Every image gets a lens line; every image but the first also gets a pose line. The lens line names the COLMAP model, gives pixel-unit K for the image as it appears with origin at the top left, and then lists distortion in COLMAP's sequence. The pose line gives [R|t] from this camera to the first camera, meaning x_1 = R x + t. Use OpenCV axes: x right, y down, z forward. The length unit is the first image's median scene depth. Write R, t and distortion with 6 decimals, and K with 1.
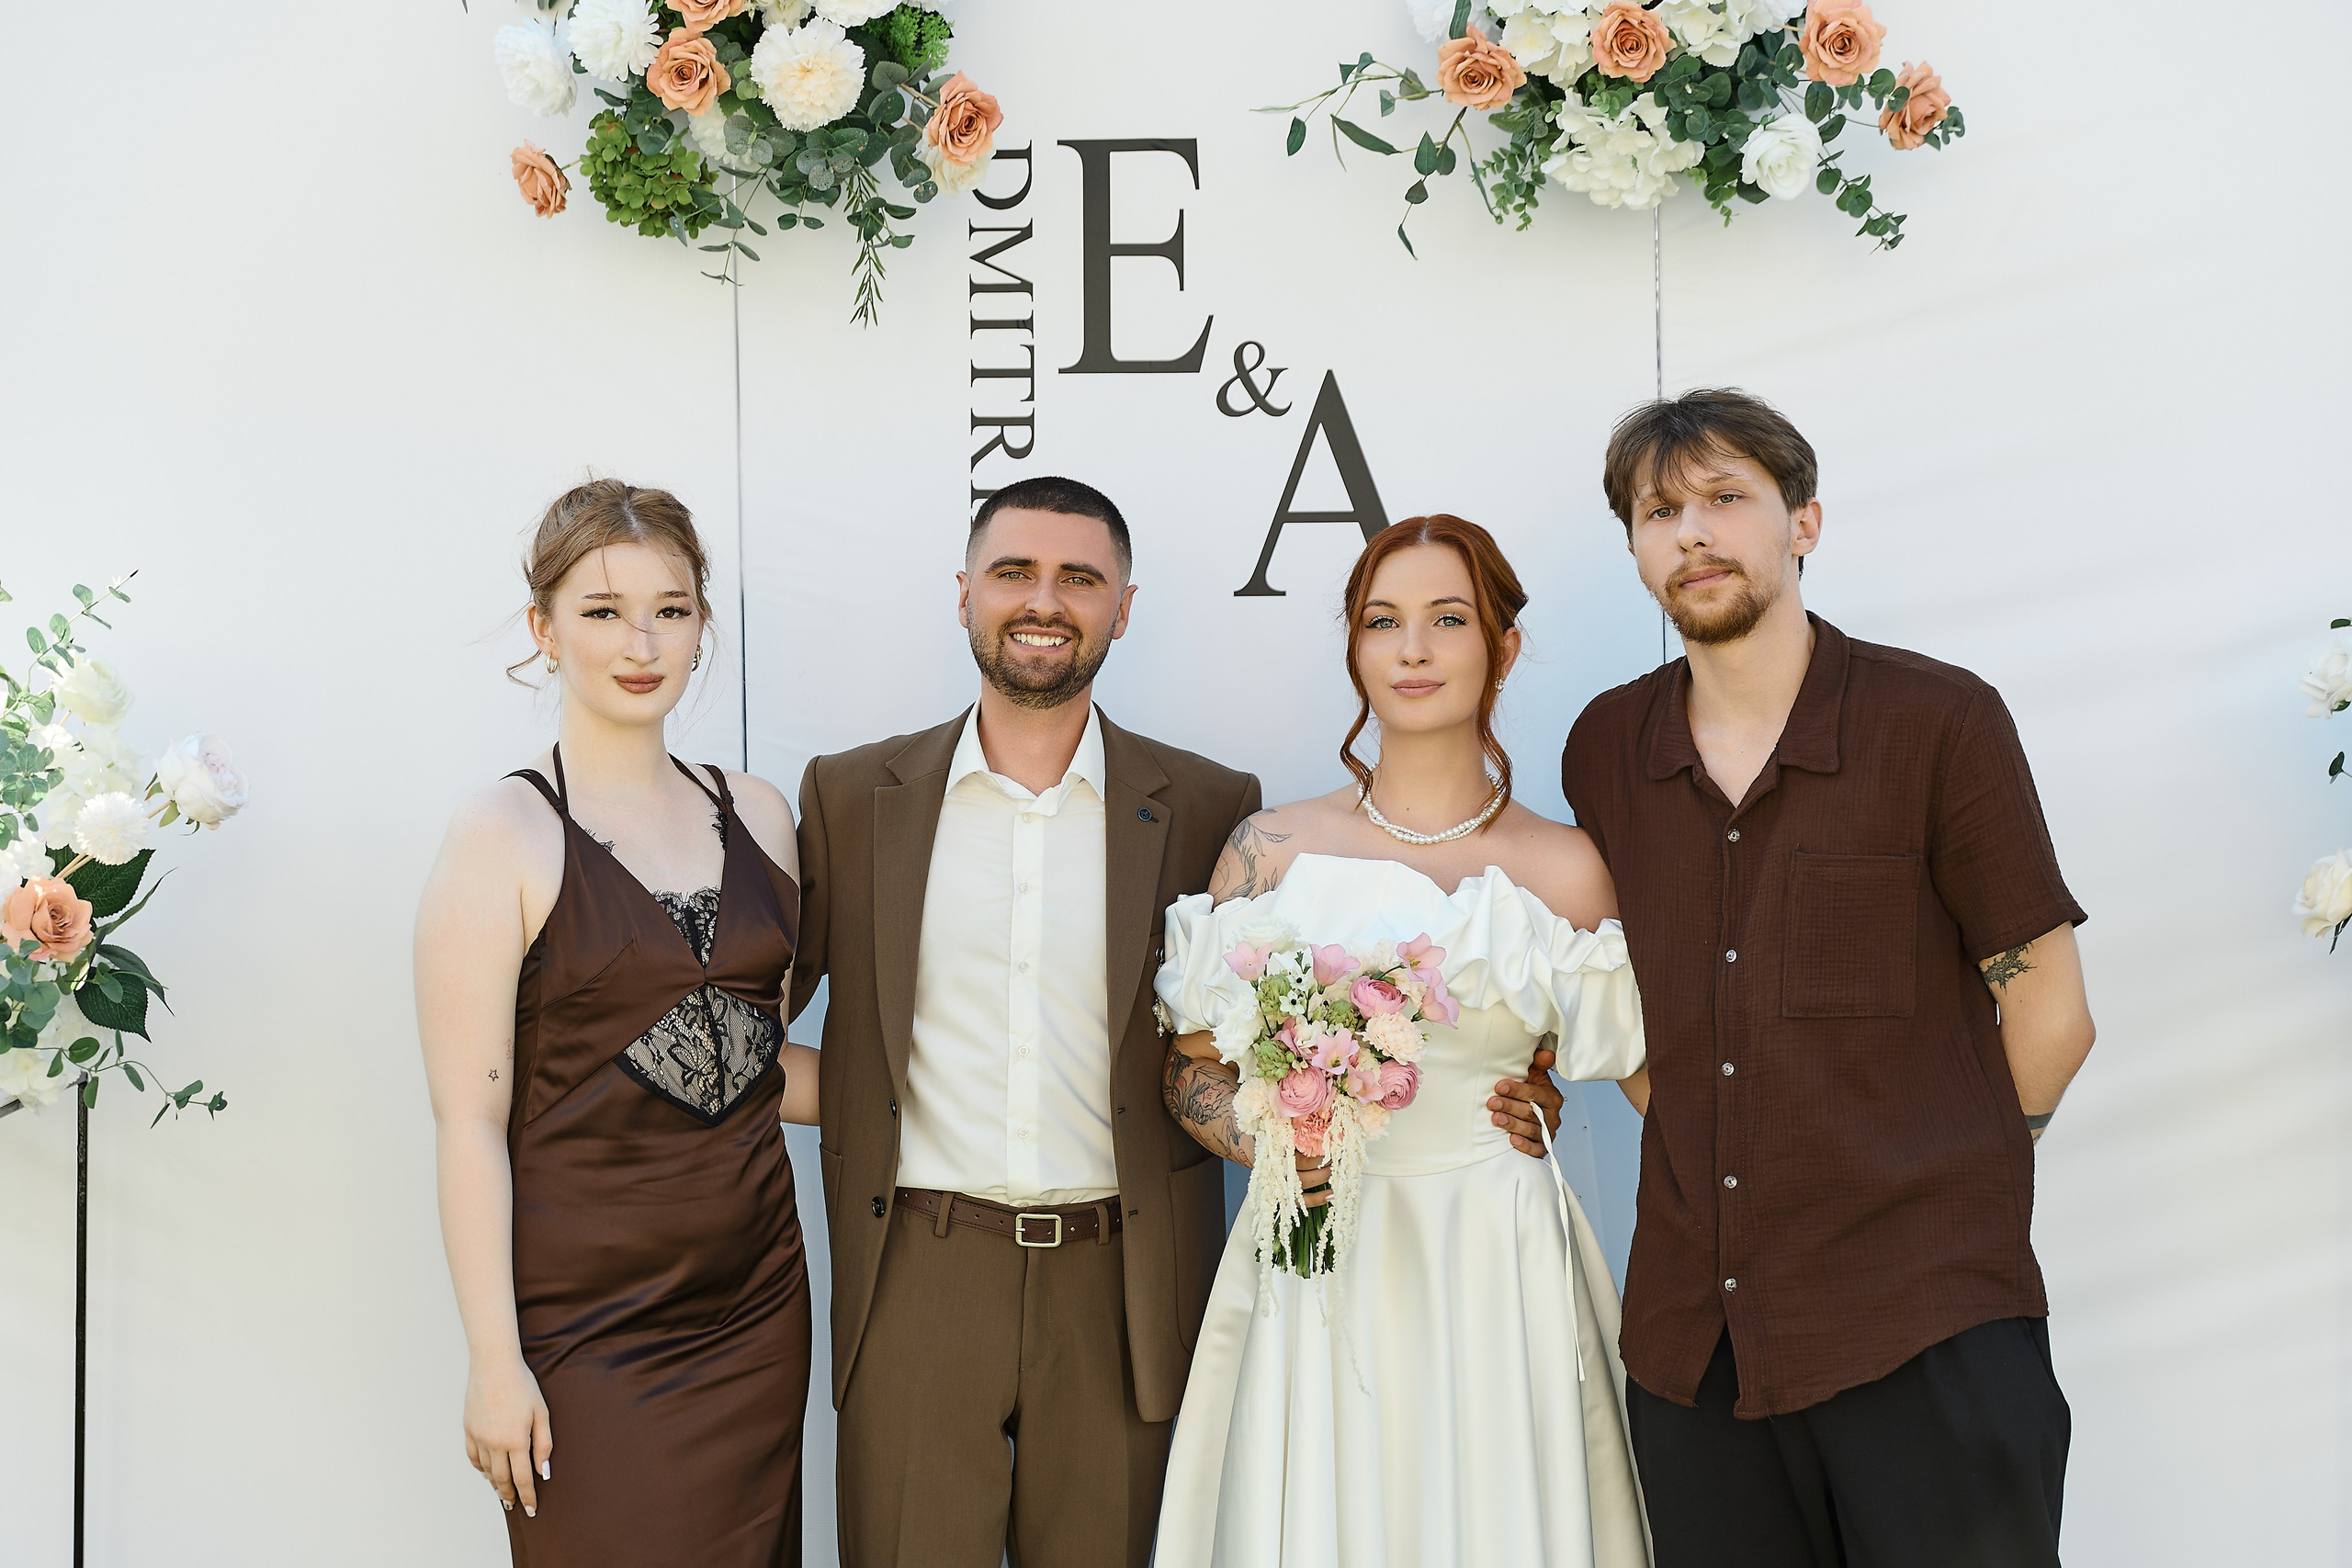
lens RADIAL K [[4401.7, 0, 1180.5], [0, 4401.7, 775.6], [0, 0, 1]] dist [0.041685, 0.029491]
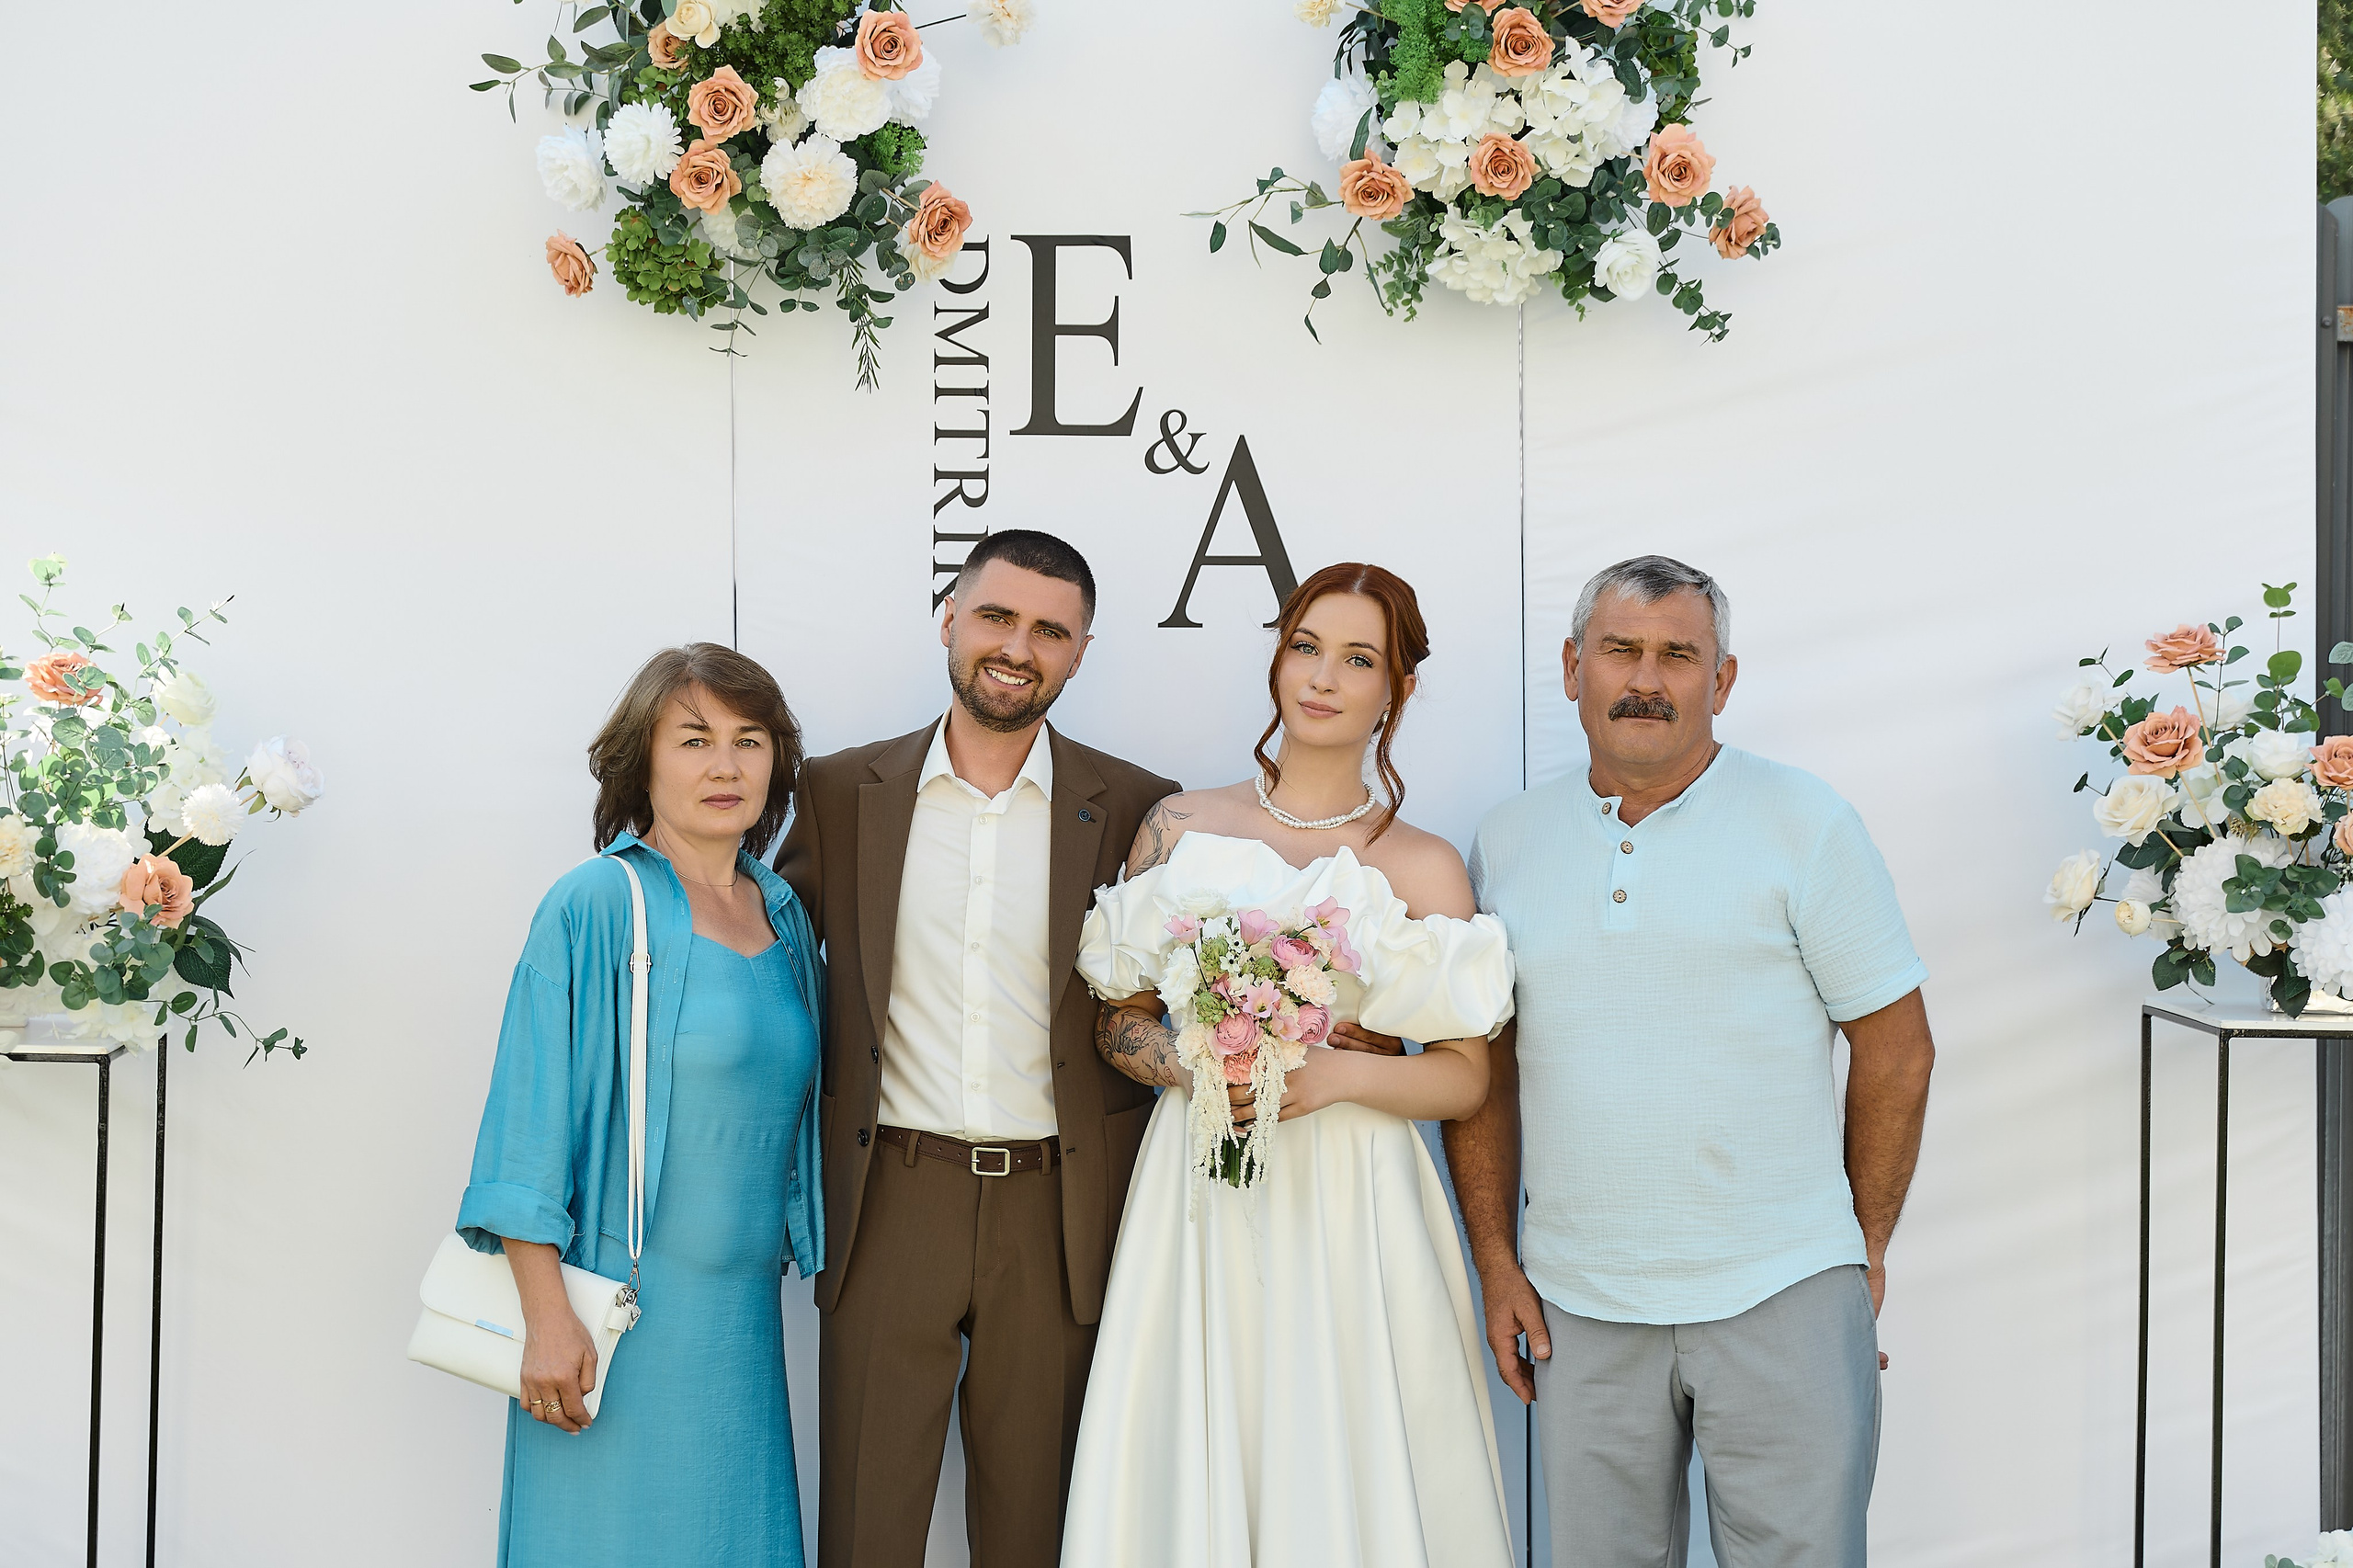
lens RADIAL K [[4613.8, 0, 1182.3], [0, 4613.8, 787.9], [0, 0, 1]] dist [0.056529, -0.040602]
pose [[0.998890, 0.009887, 0.046053, -0.039274], [-0.009791, 0.999949, -0.002307, 0.005043], [-0.046074, 0.001854, 0.998936, -0.236948]]
